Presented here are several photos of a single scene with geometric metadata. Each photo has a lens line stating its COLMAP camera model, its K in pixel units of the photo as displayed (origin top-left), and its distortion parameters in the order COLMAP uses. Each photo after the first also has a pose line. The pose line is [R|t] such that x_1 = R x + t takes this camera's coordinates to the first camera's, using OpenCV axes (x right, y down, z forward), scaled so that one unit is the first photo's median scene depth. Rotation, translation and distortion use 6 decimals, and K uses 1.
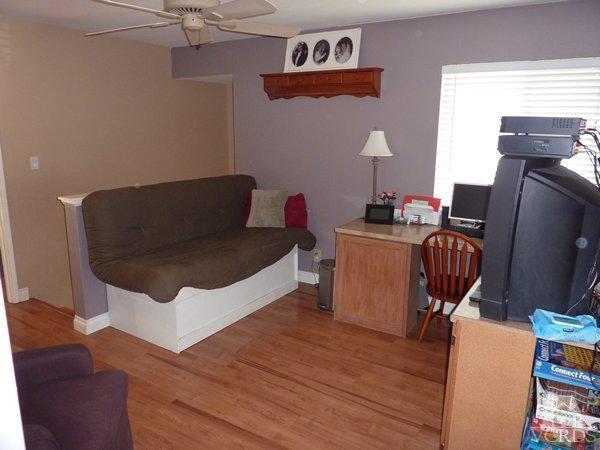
lens RADIAL K [[454.7, 0, 301.1], [0, 454.7, 227.6], [0, 0, 1]] dist [-0.001604, -0.006491]
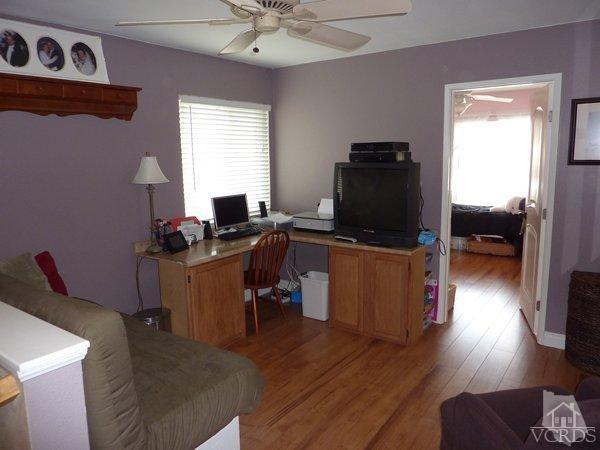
lens RADIAL K [[454.7, 0, 301.0], [0, 454.7, 222.1], [0, 0, 1]] dist [-0.001604, -0.006491]
pose [[0.049125, -0.175104, 0.983324, -0.736670], [0.232619, 0.959445, 0.159231, -0.158256], [-0.971326, 0.220918, 0.087865, 0.640282]]
